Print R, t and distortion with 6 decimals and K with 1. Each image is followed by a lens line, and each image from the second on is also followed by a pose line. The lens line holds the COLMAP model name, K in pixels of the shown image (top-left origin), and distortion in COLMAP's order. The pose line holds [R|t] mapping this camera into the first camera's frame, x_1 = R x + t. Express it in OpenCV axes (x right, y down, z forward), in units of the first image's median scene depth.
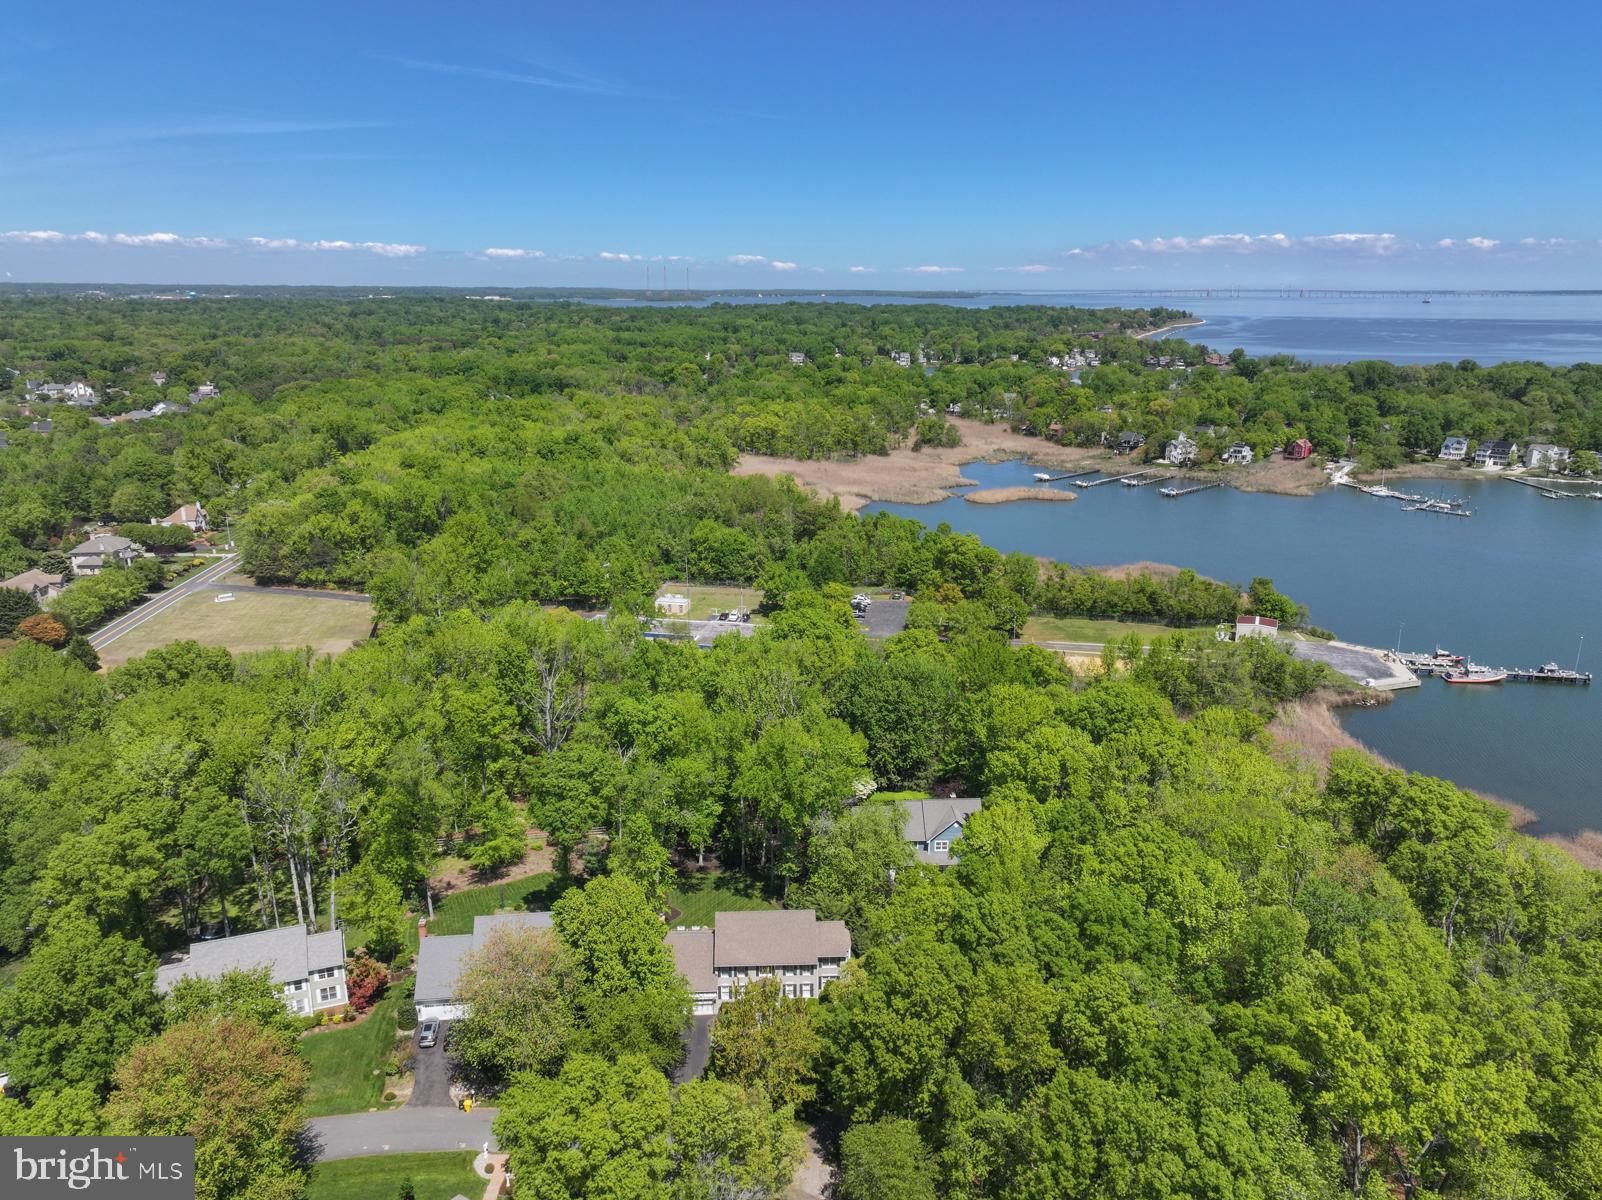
lens RADIAL K [[1131.3, 0, 797.8], [0, 1131.3, 594.8], [0, 0, 1]] dist [-0.004622, 0.008373]
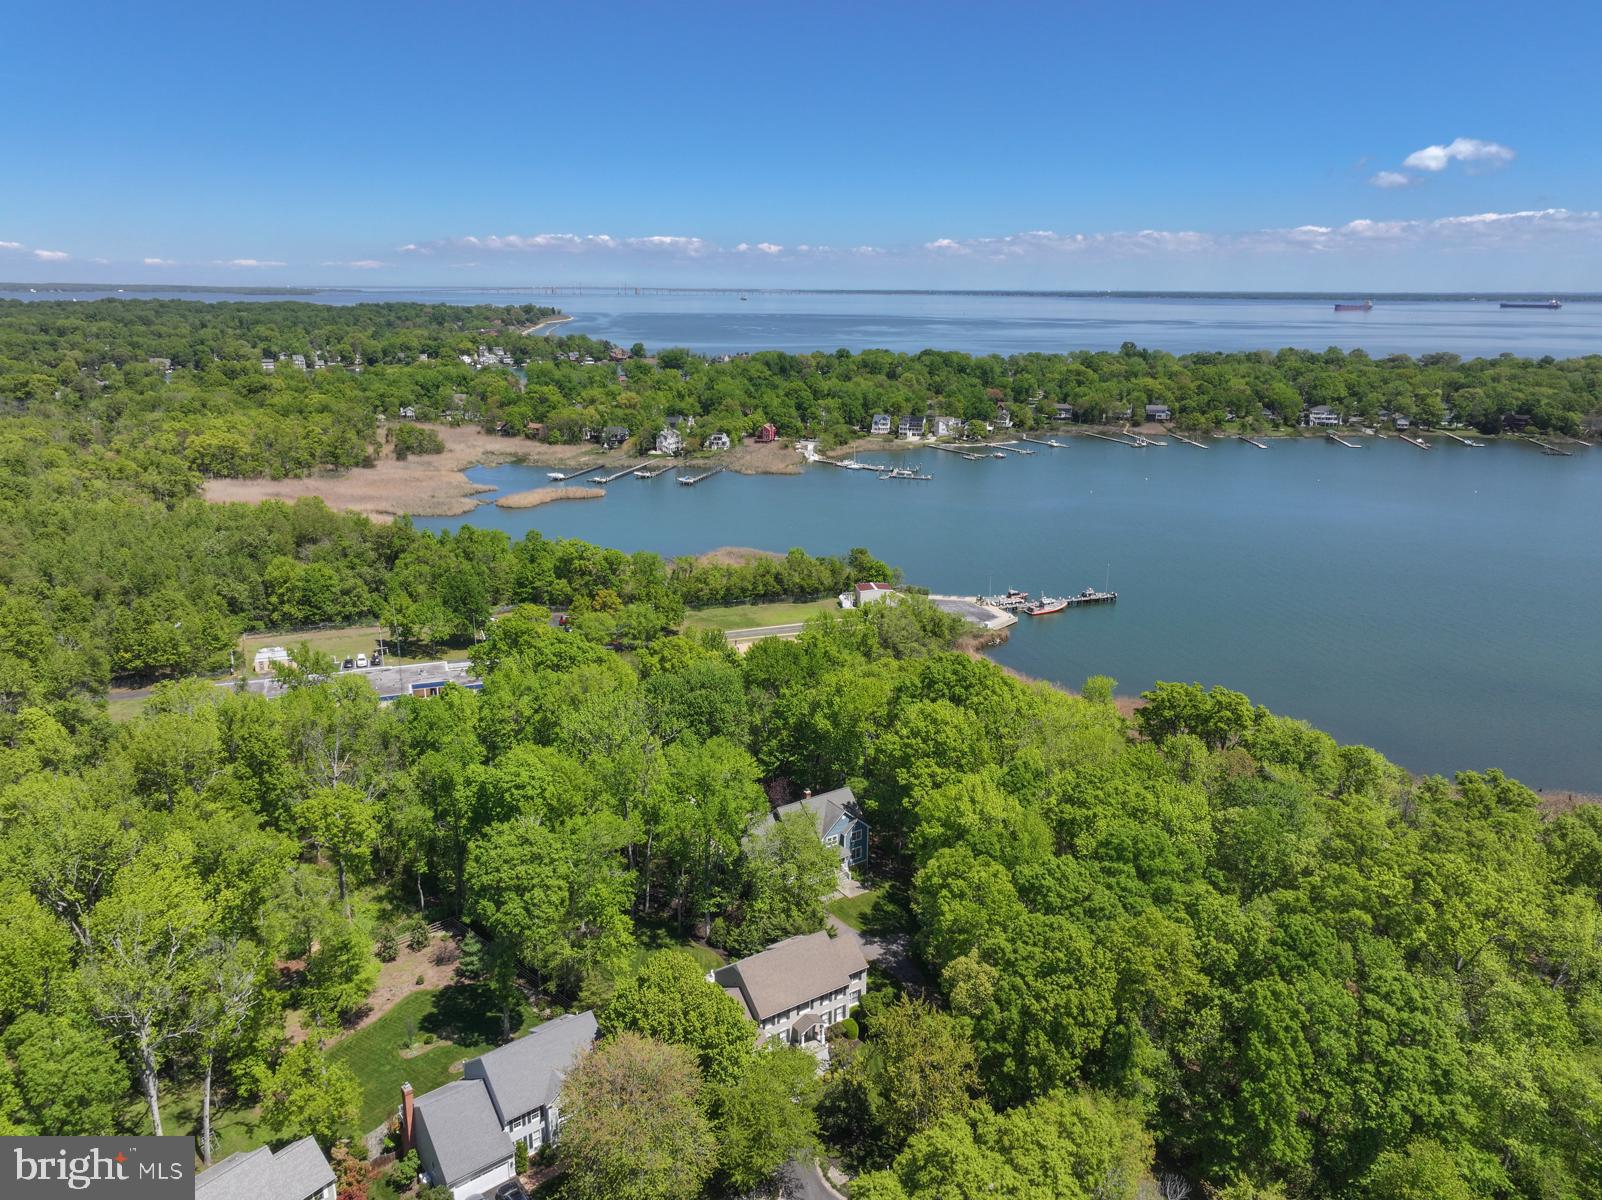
lens RADIAL K [[1131.3, 0, 797.8], [0, 1131.3, 594.8], [0, 0, 1]] dist [-0.004622, 0.008373]
pose [[0.845296, -0.134569, 0.517075, -0.122091], [0.133255, 0.990279, 0.039881, -0.012189], [-0.517415, 0.035192, 0.855011, 0.046782]]
